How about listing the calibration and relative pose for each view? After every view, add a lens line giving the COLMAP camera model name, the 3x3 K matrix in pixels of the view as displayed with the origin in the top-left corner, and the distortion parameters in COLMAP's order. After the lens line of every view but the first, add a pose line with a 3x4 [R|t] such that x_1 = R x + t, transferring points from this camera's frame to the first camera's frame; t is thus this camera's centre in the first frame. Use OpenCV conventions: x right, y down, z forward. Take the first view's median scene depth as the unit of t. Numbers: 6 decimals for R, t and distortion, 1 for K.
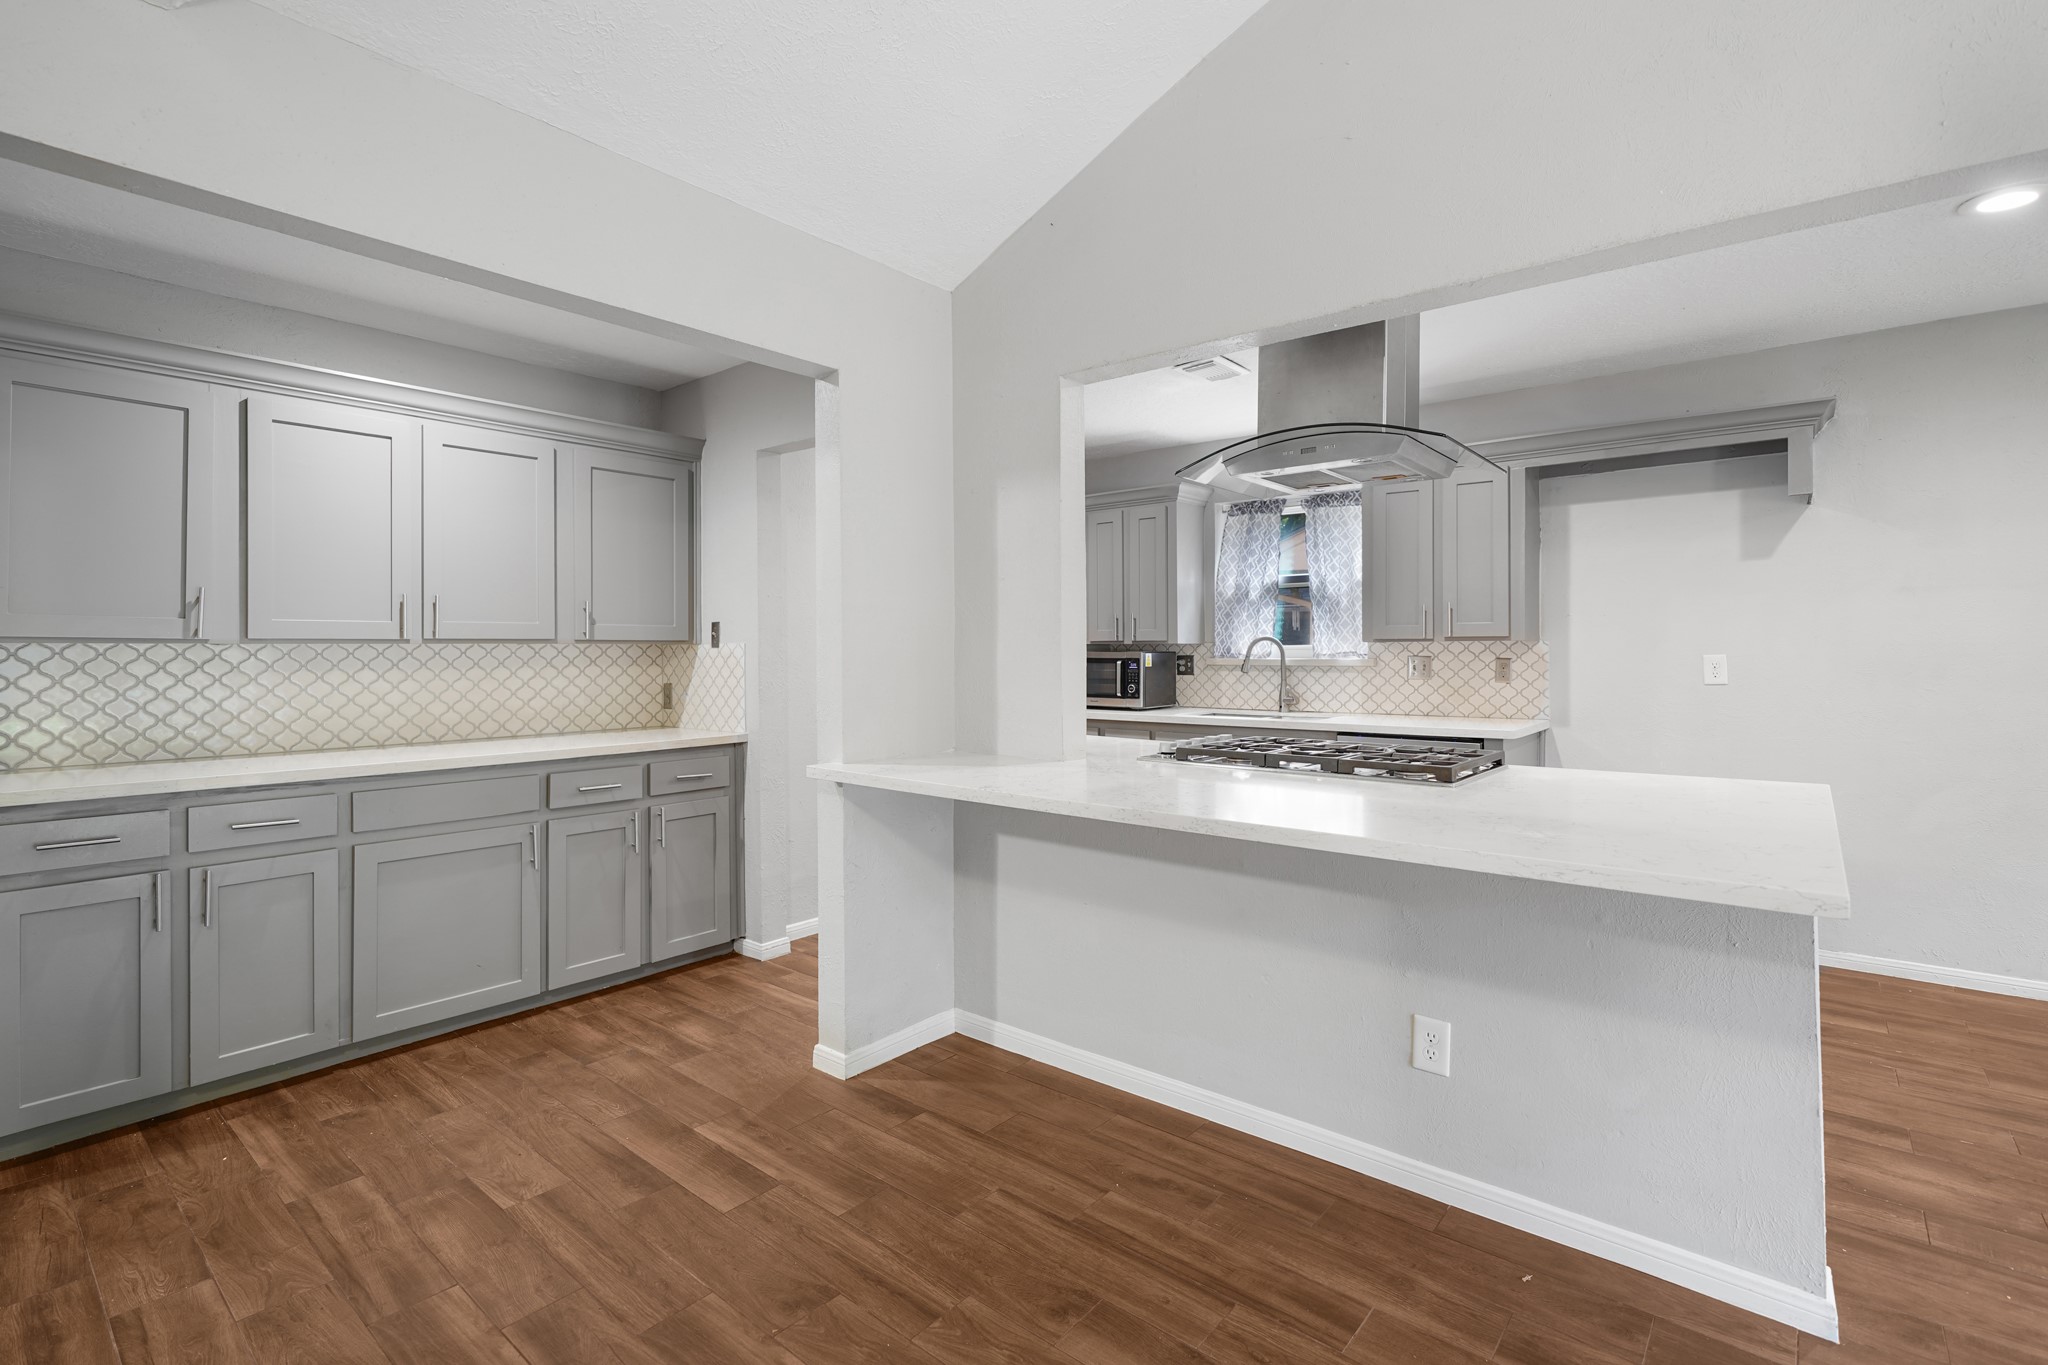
lens RADIAL K [[947.8, 0, 1021.2], [0, 947.8, 643.1], [0, 0, 1]] dist [-0.003841, -0.000464]
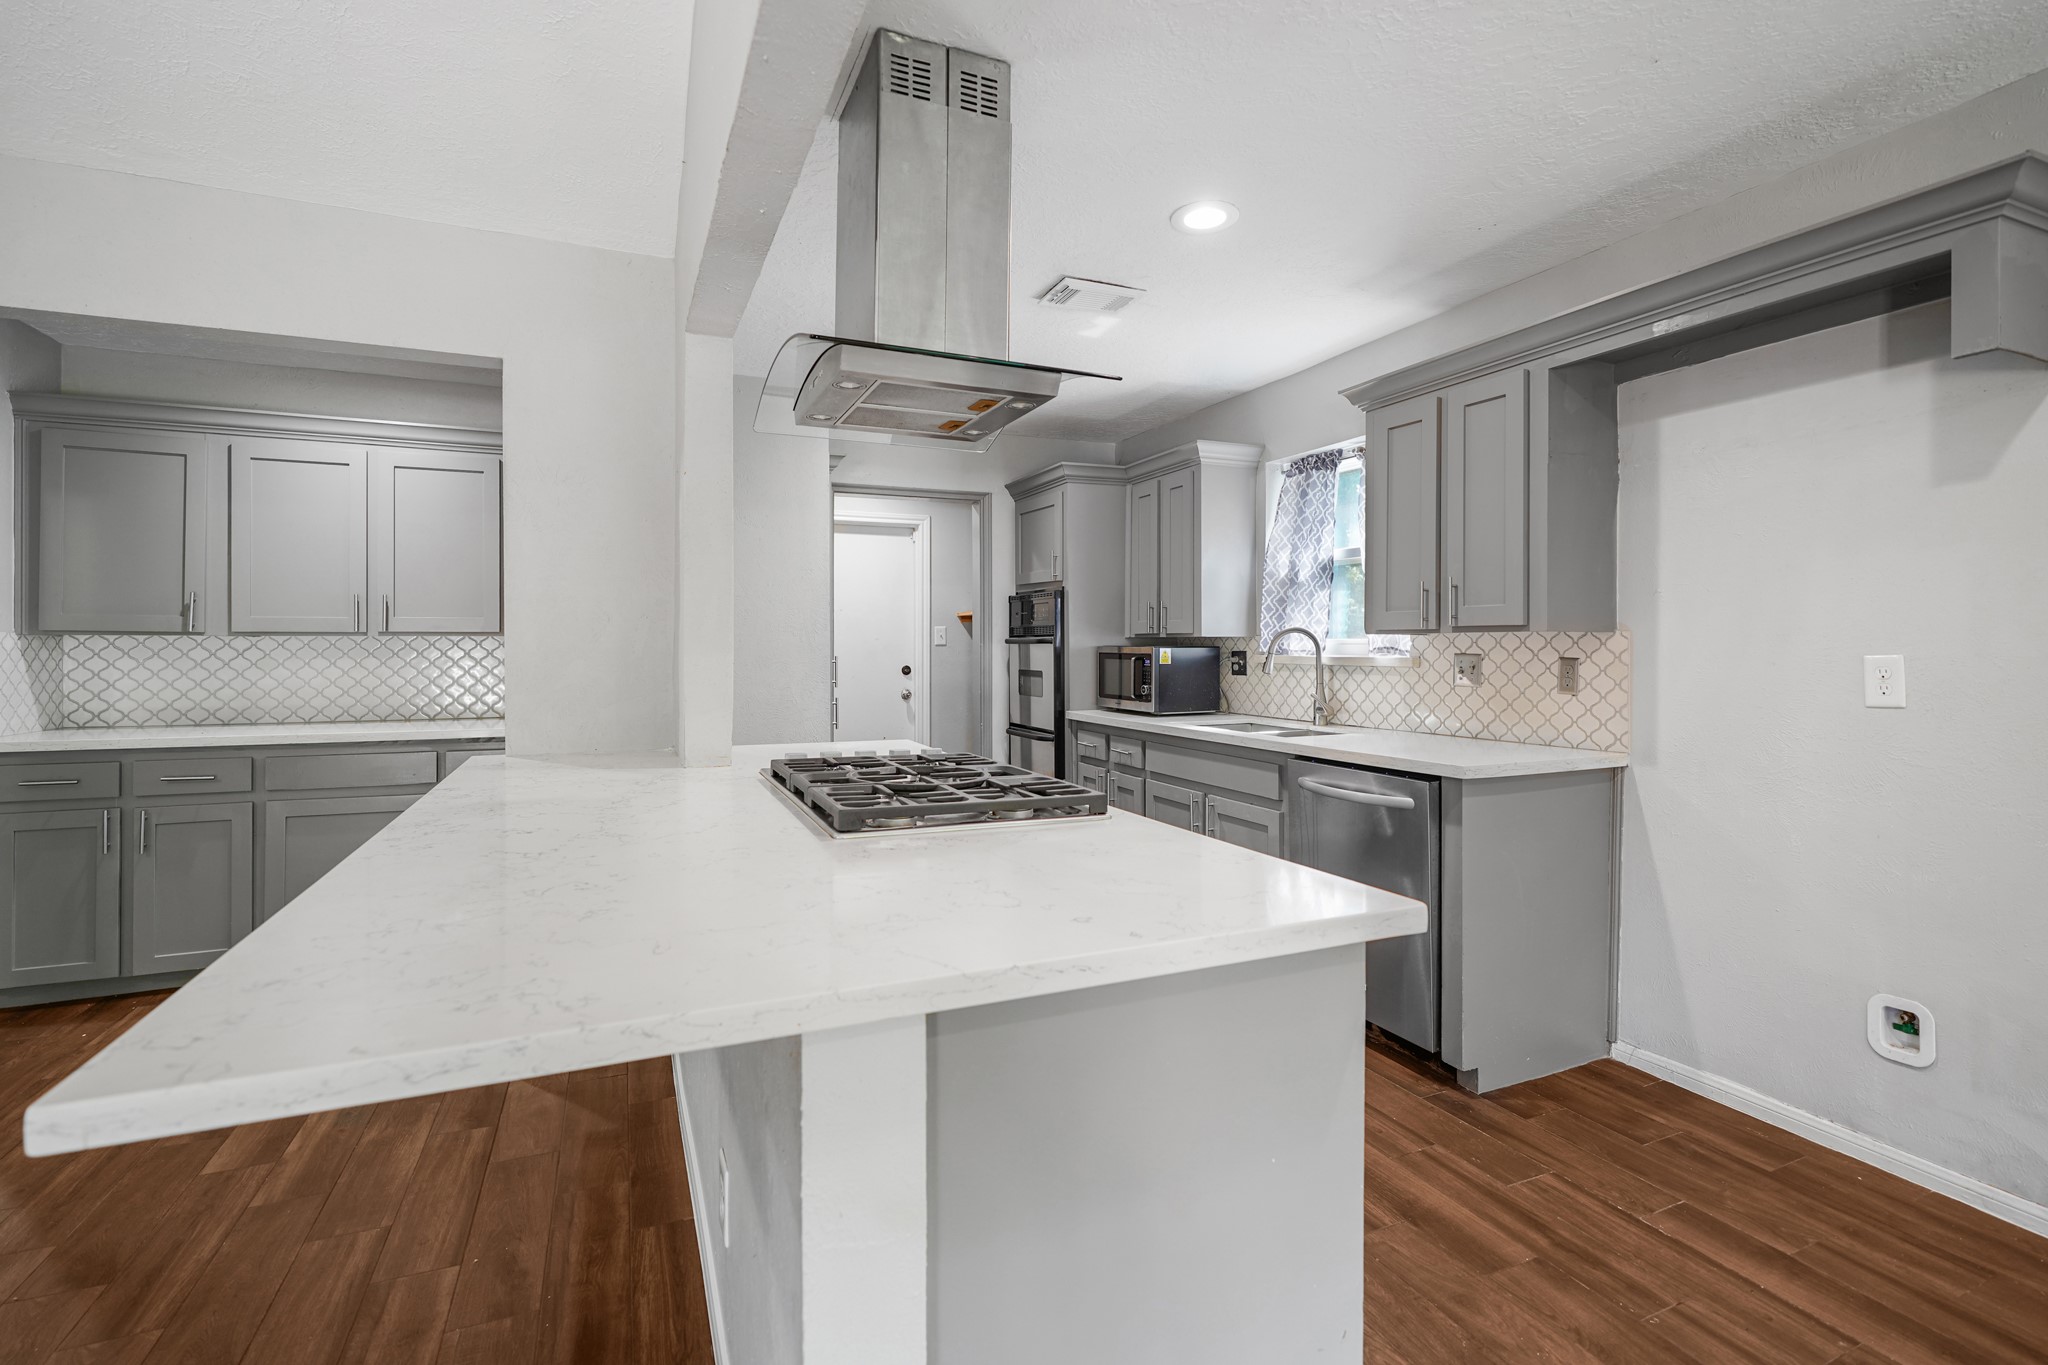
lens RADIAL K [[947.8, 0, 1021.2], [0, 947.8, 643.1], [0, 0, 1]] dist [-0.003841, -0.000464]
pose [[0.892915, 0.003060, -0.450215, 0.473630], [-0.000508, 0.999983, 0.005789, 0.001773], [0.450225, -0.004940, 0.892902, 0.231813]]
